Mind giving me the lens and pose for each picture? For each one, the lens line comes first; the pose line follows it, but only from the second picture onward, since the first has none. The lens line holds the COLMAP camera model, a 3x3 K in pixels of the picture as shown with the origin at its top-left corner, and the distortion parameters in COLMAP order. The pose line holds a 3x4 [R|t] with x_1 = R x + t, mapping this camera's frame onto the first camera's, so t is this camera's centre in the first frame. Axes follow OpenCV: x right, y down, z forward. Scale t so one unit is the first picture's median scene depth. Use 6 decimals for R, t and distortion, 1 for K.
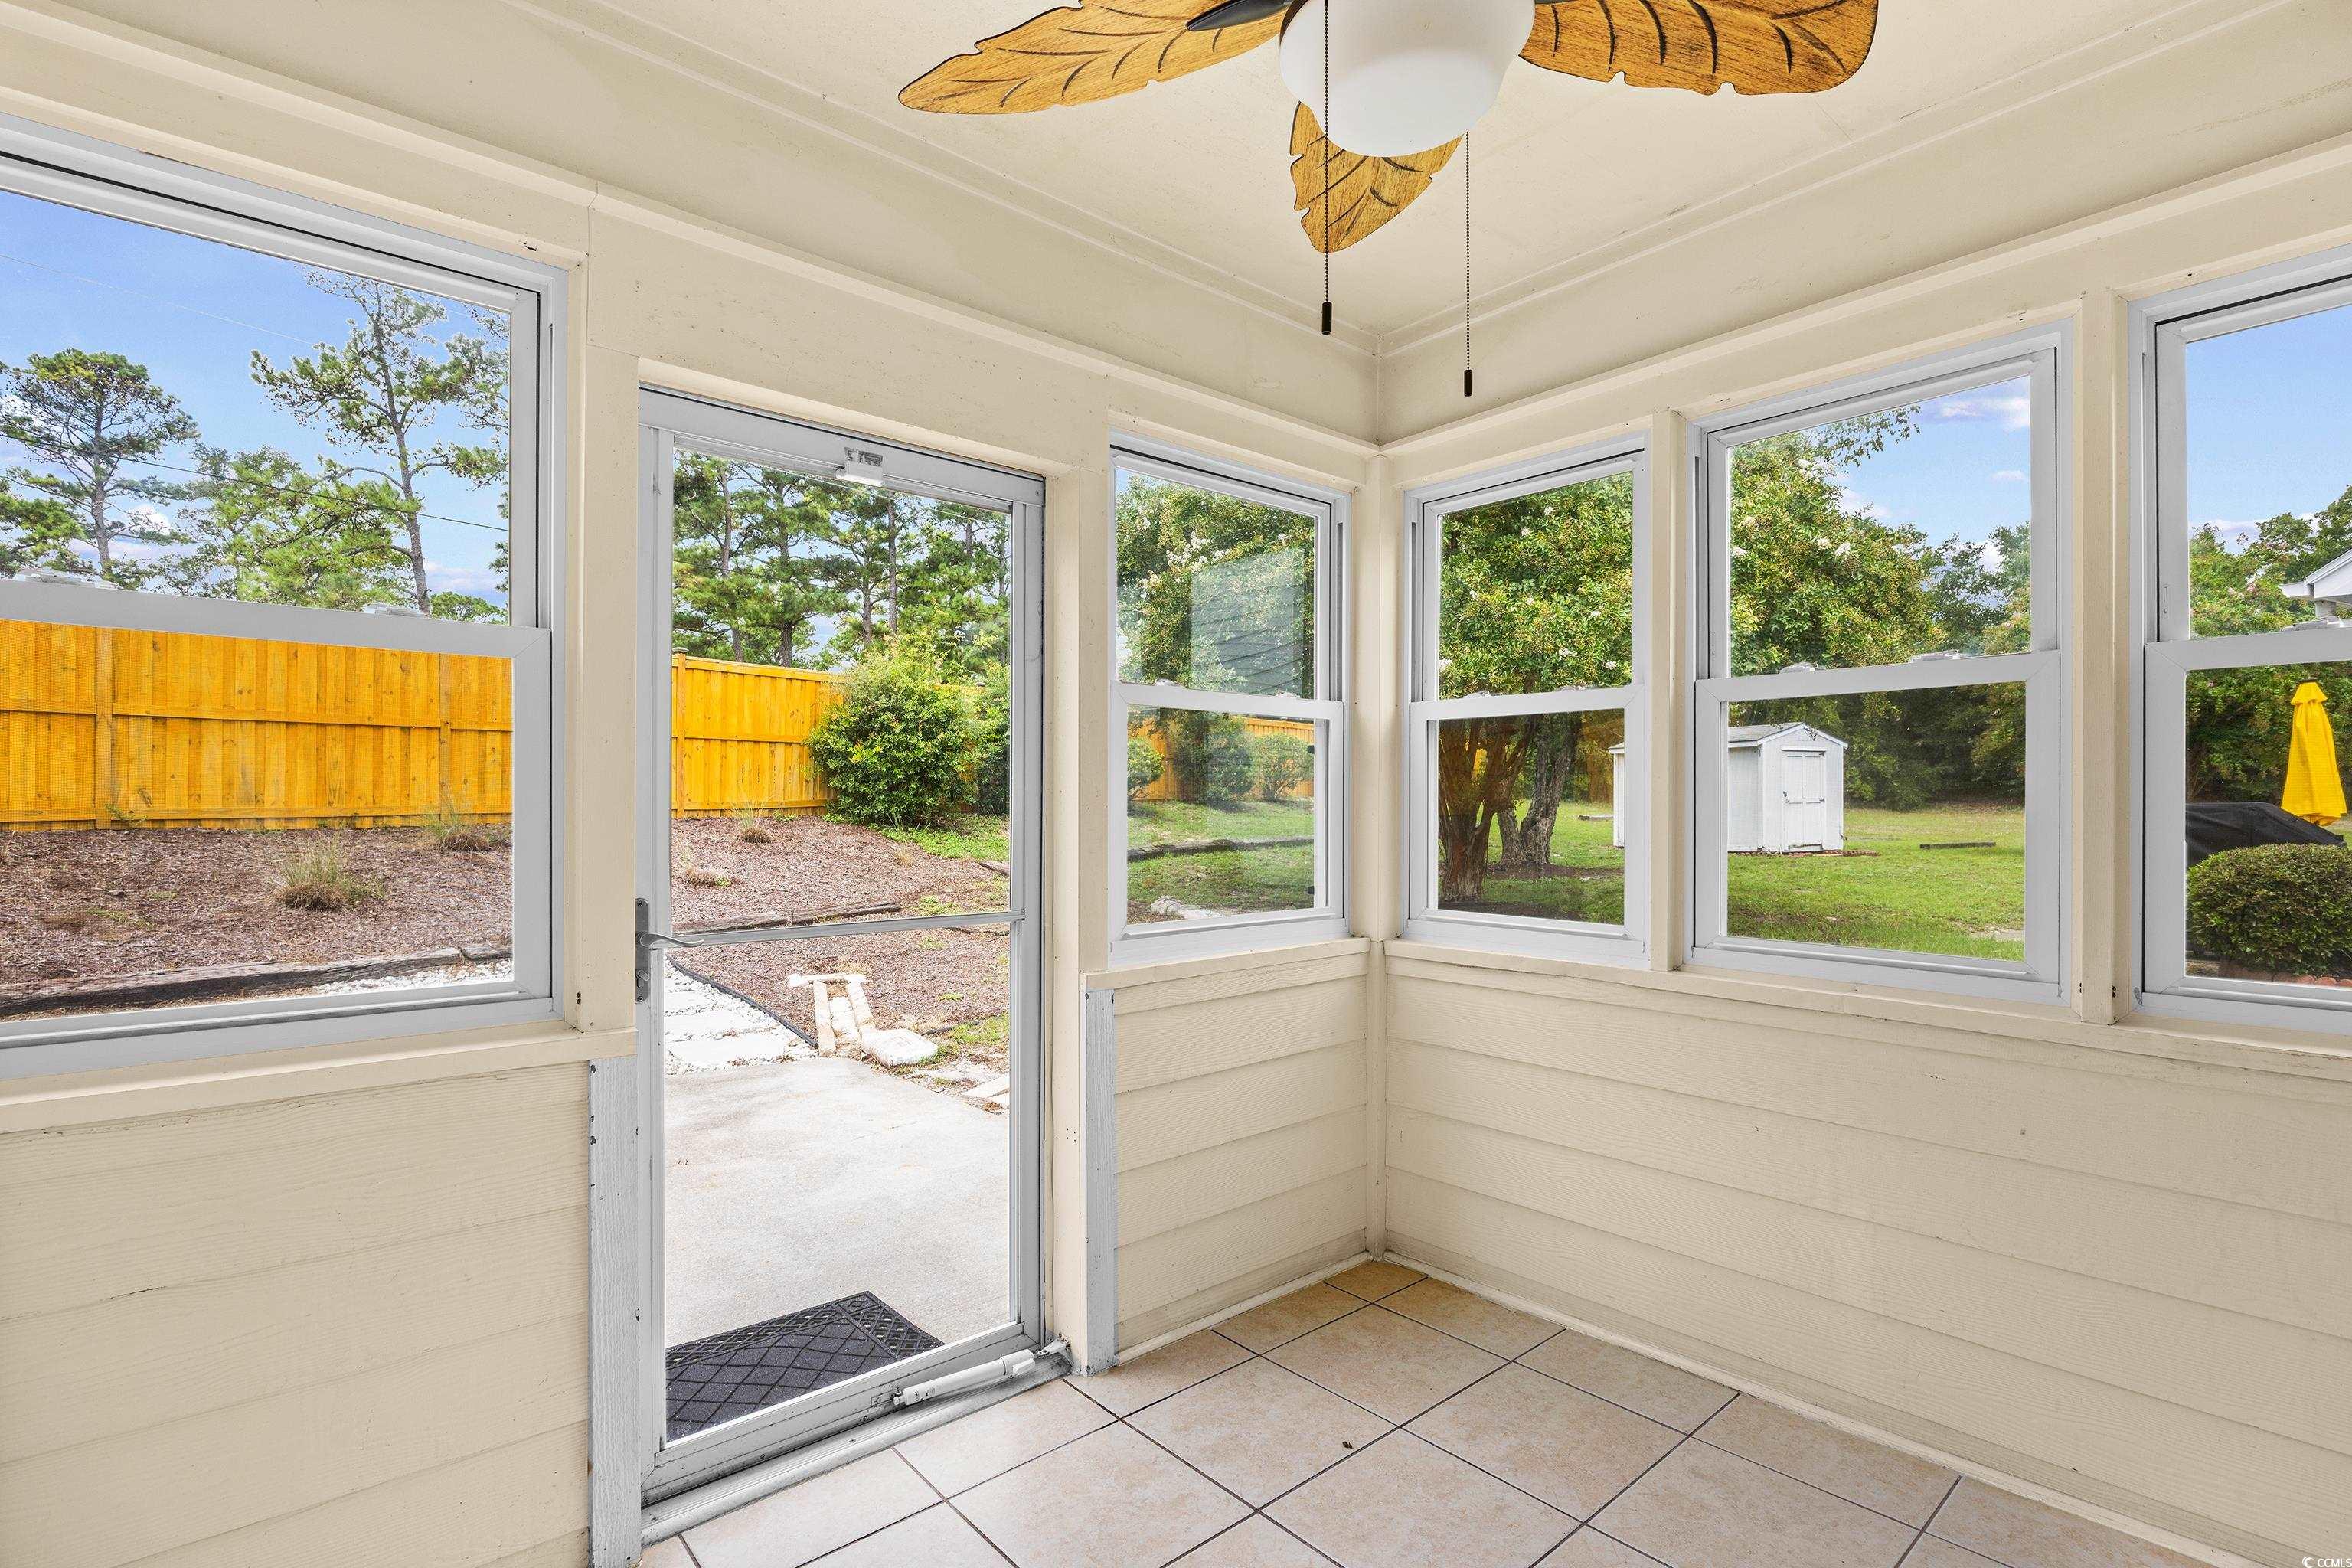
lens RADIAL K [[1095.8, 0, 1175.4], [0, 1095.8, 796.7], [0, 0, 1]] dist [-0.012195, 0.000284]
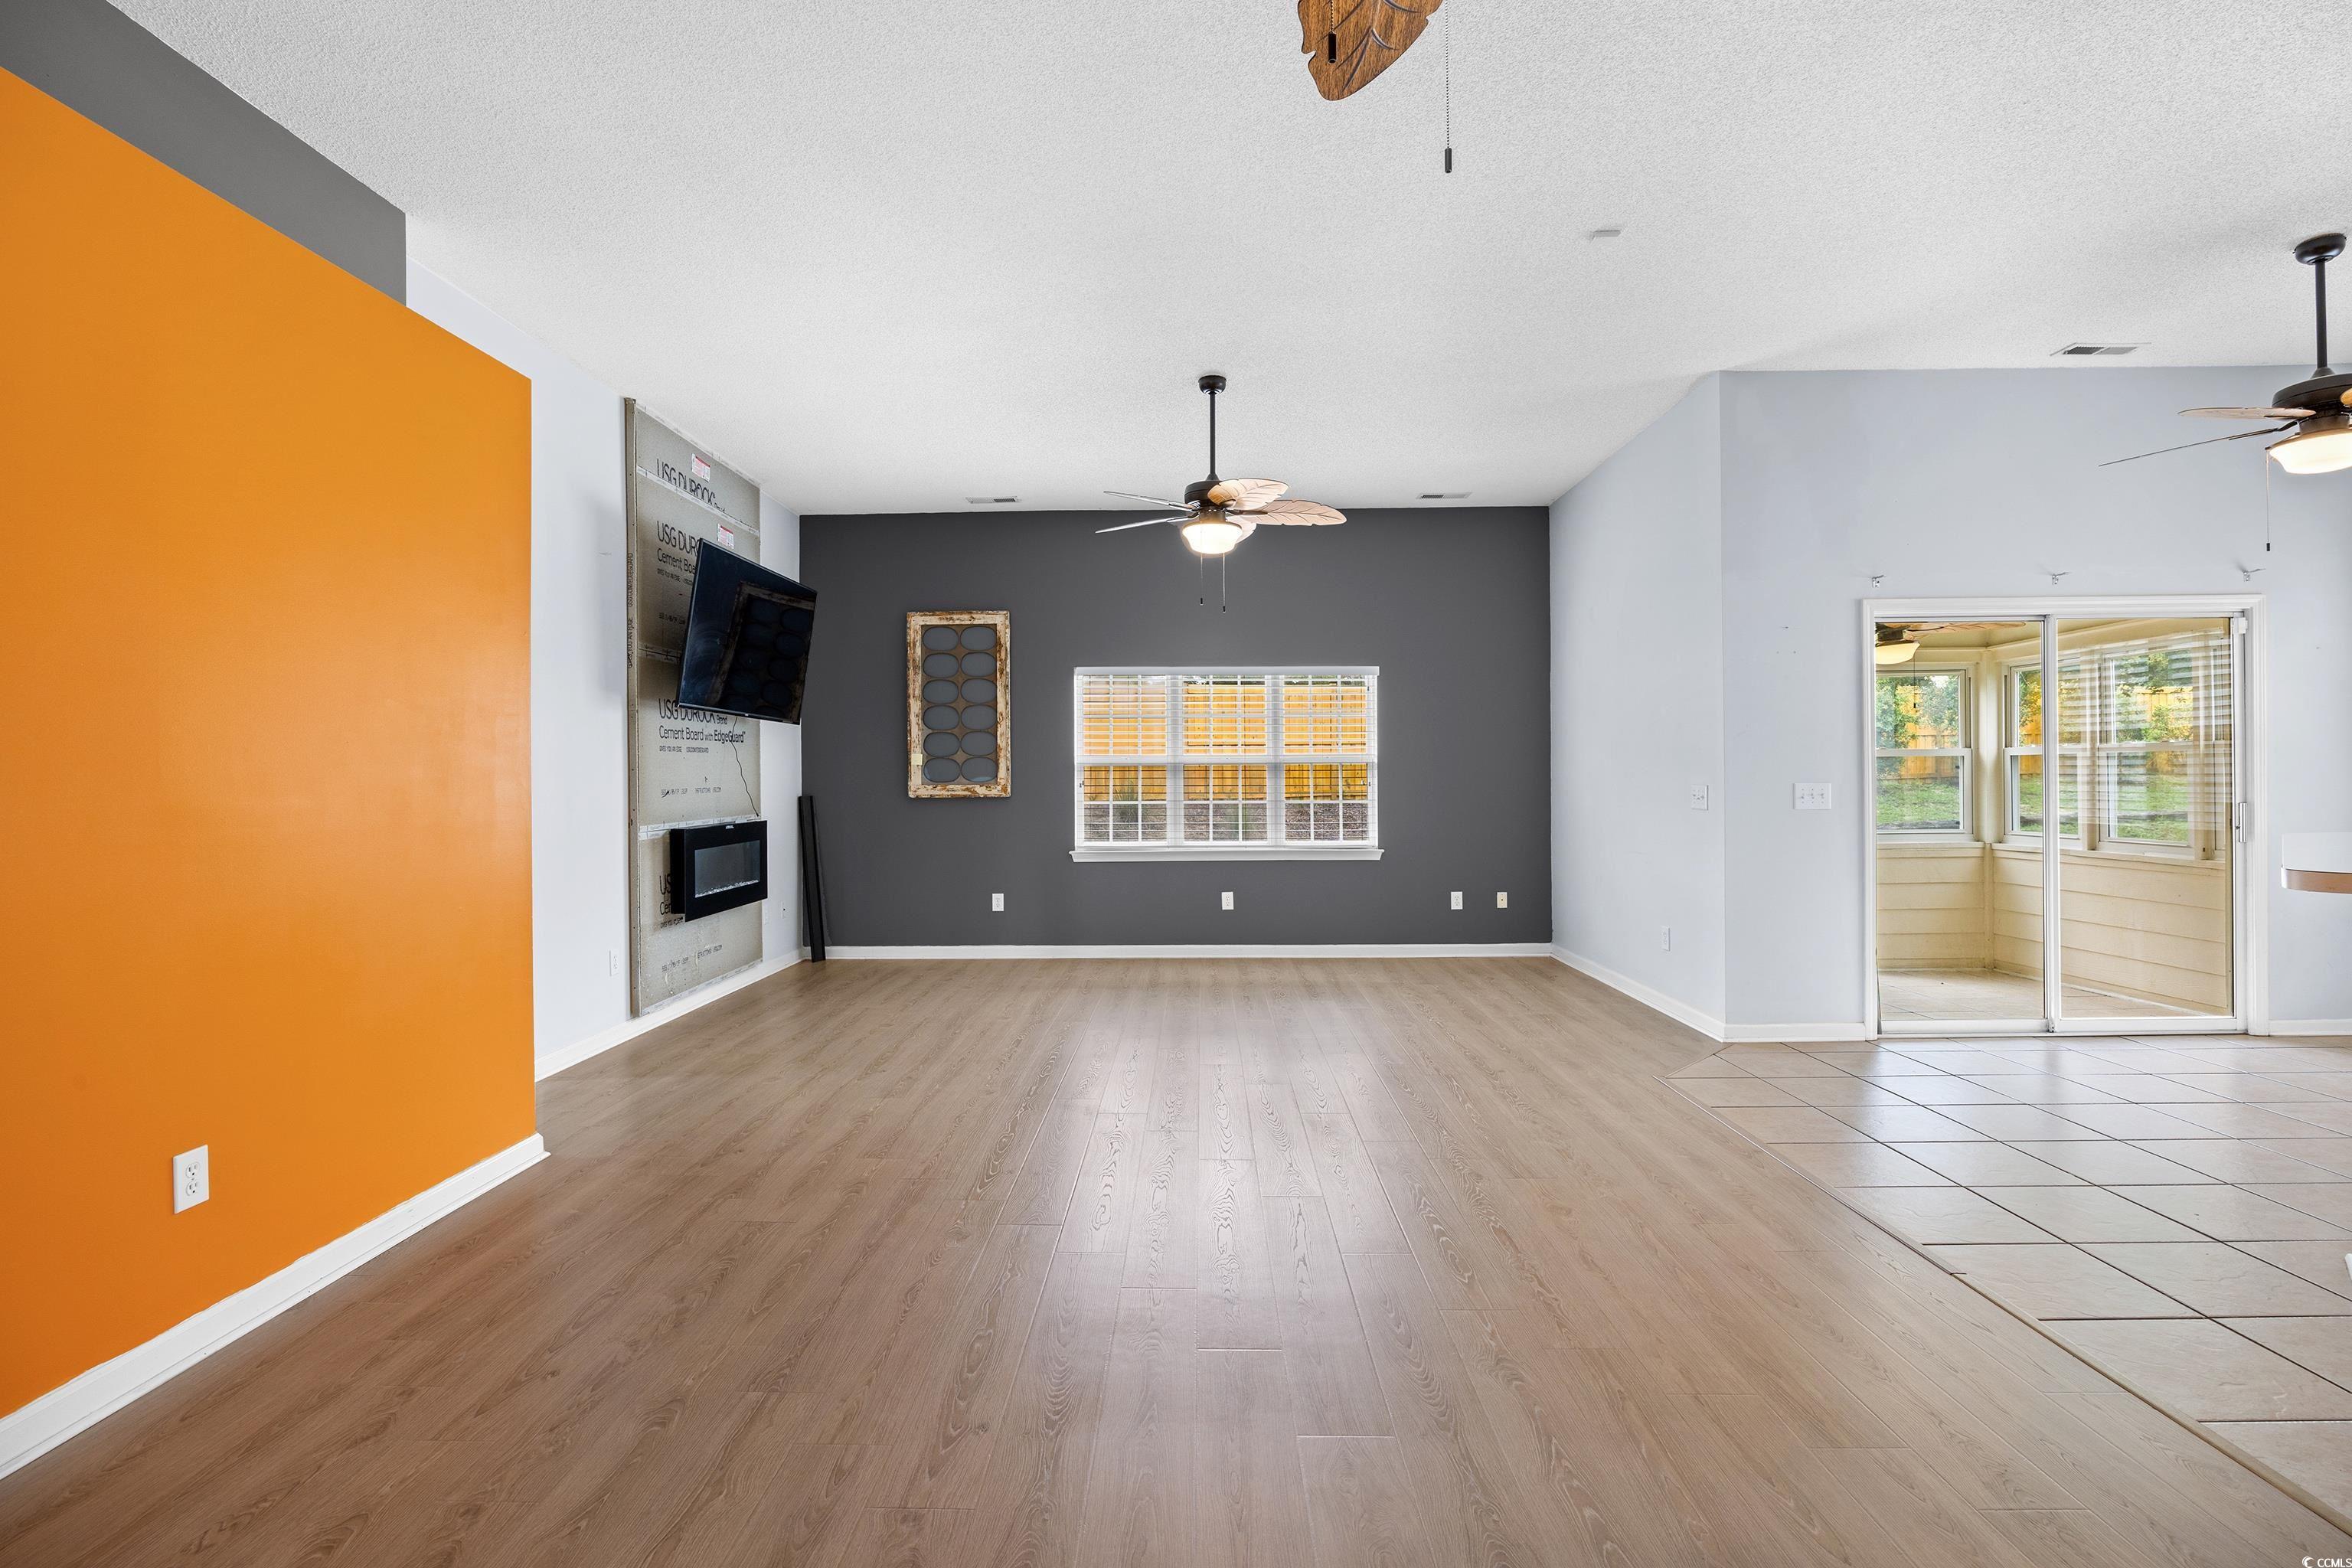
lens RADIAL K [[1088.1, 0, 1174.1], [0, 1088.1, 777.3], [0, 0, 1]] dist [-0.012086, 0.000095]
pose [[0.747526, -0.012656, -0.664112, 0.152463], [0.017250, 0.999851, 0.000362, -0.018574], [0.664009, -0.011727, 0.747633, -0.733650]]
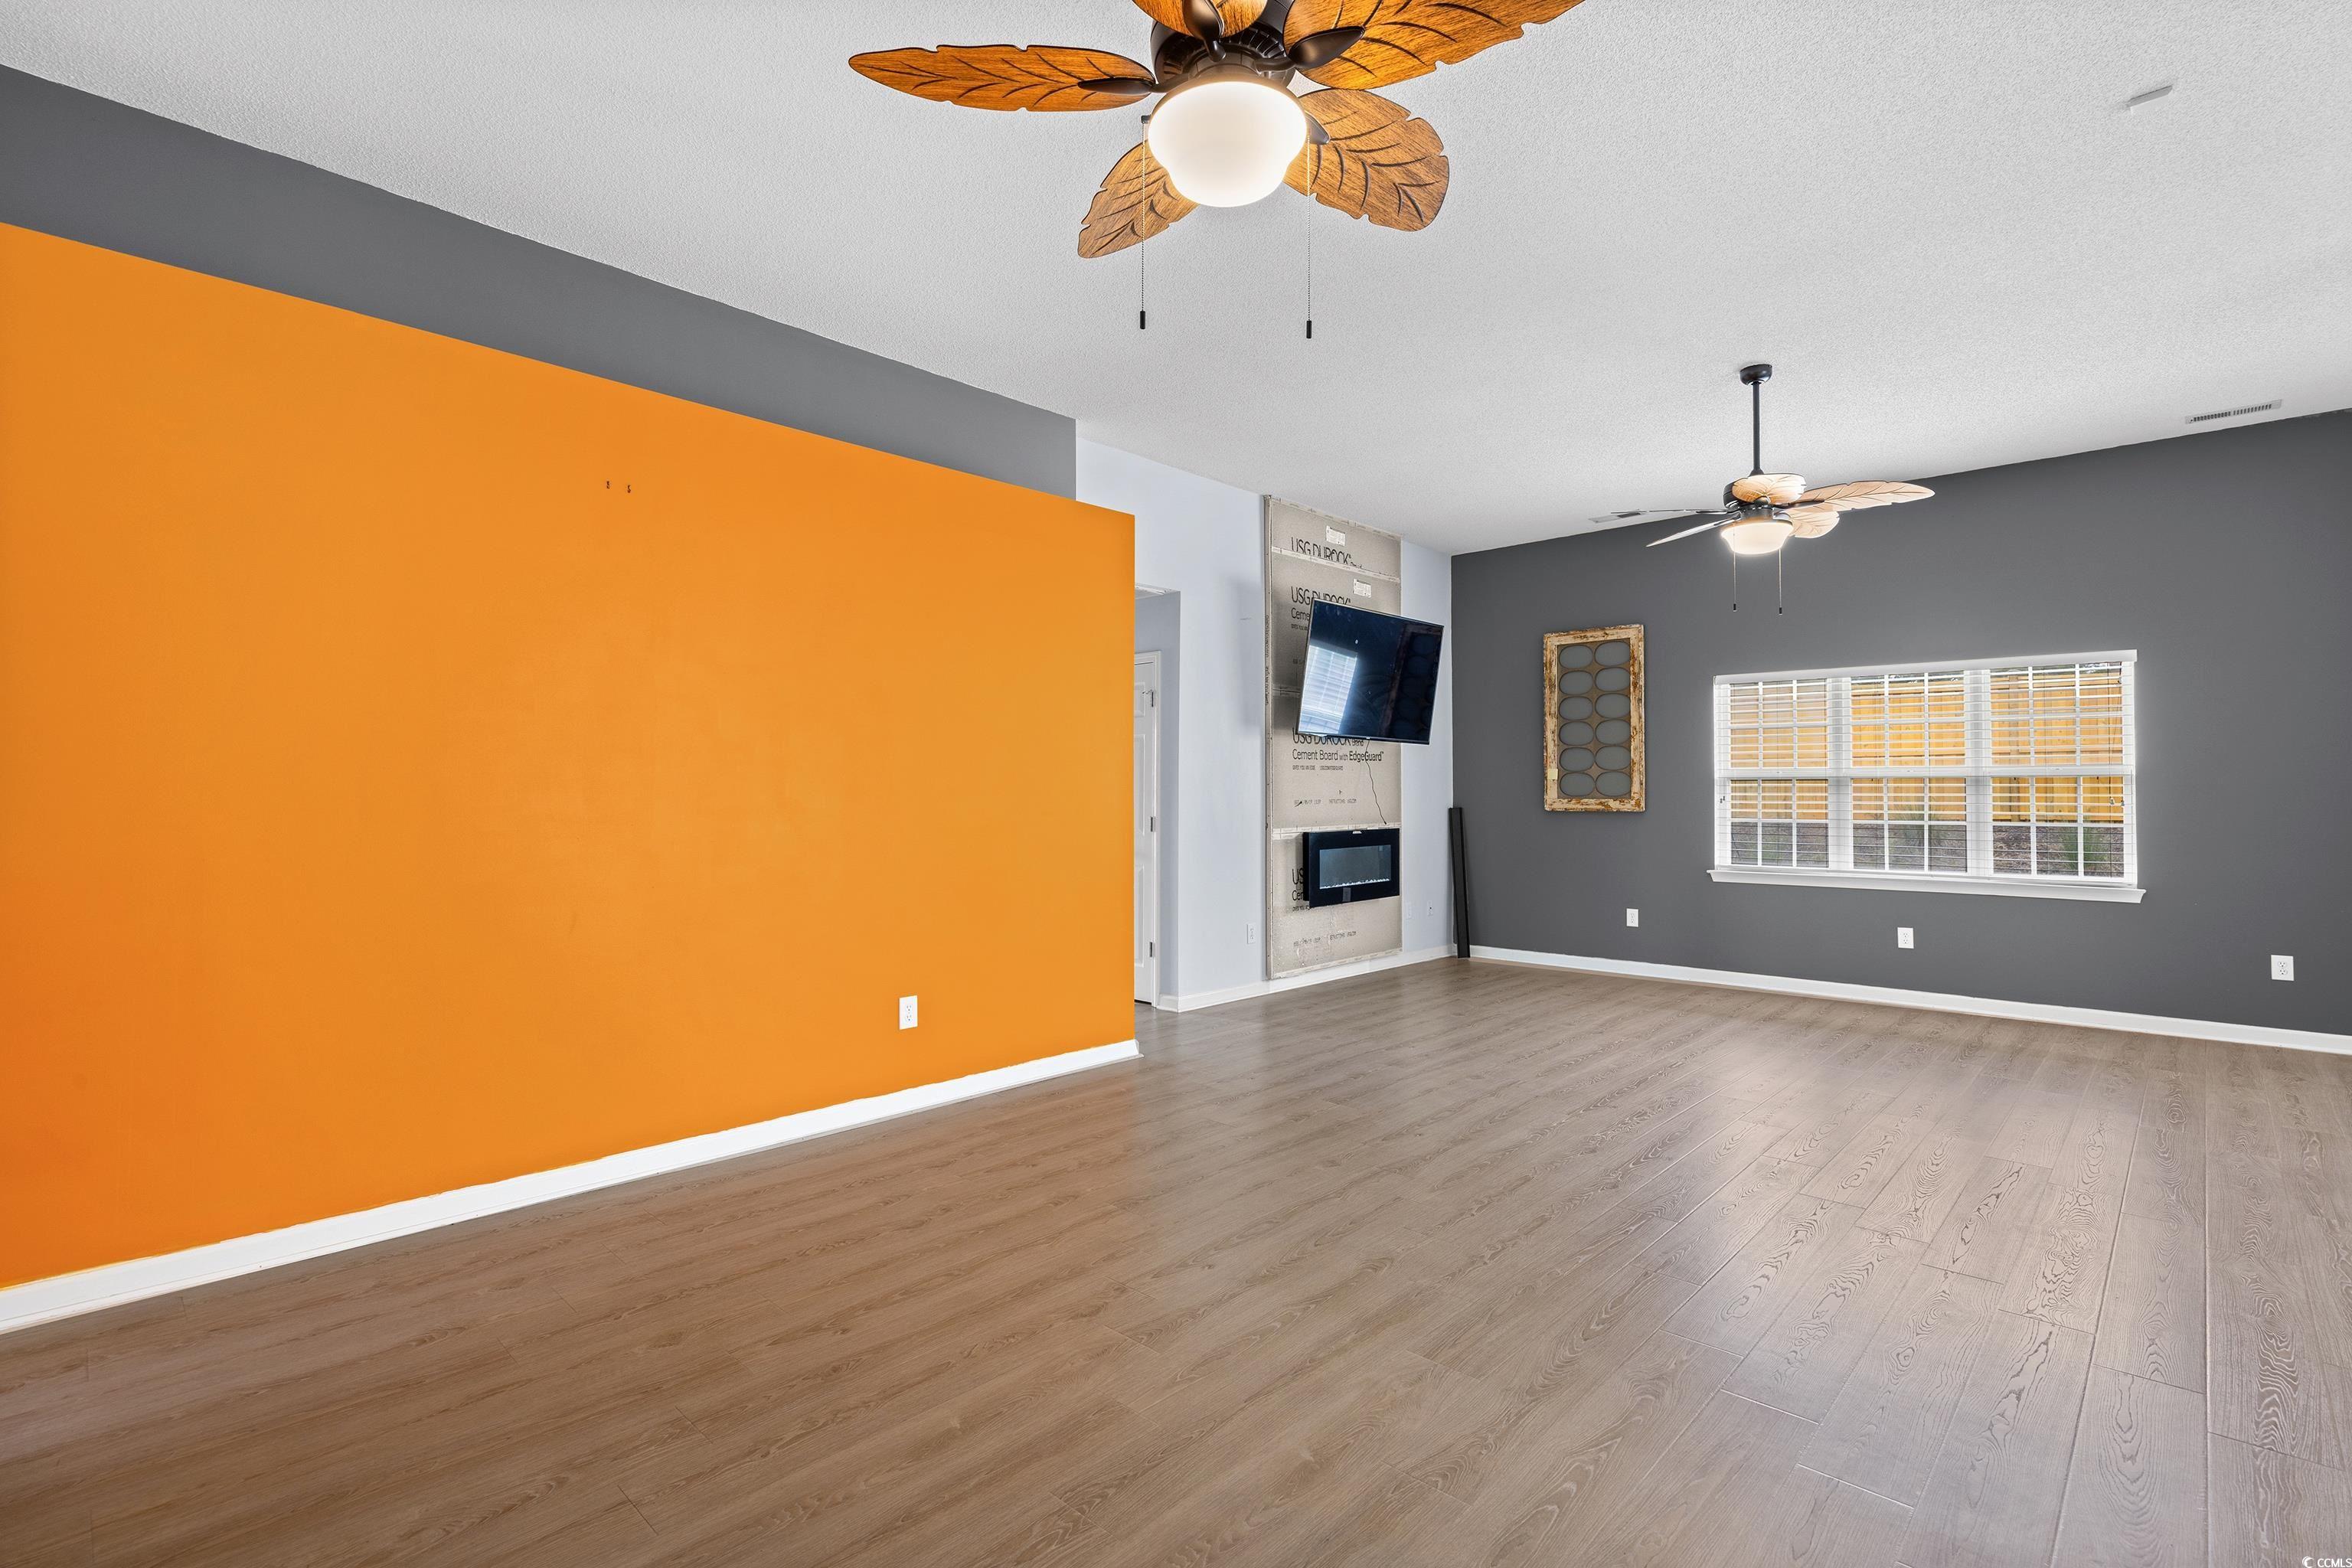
lens RADIAL K [[1088.1, 0, 1174.1], [0, 1088.1, 777.3], [0, 0, 1]] dist [-0.012086, 0.000095]
pose [[0.105157, -0.021489, -0.994223, 0.291580], [0.008265, 0.999751, -0.020734, -0.017304], [0.994421, -0.006037, 0.105308, -0.628274]]
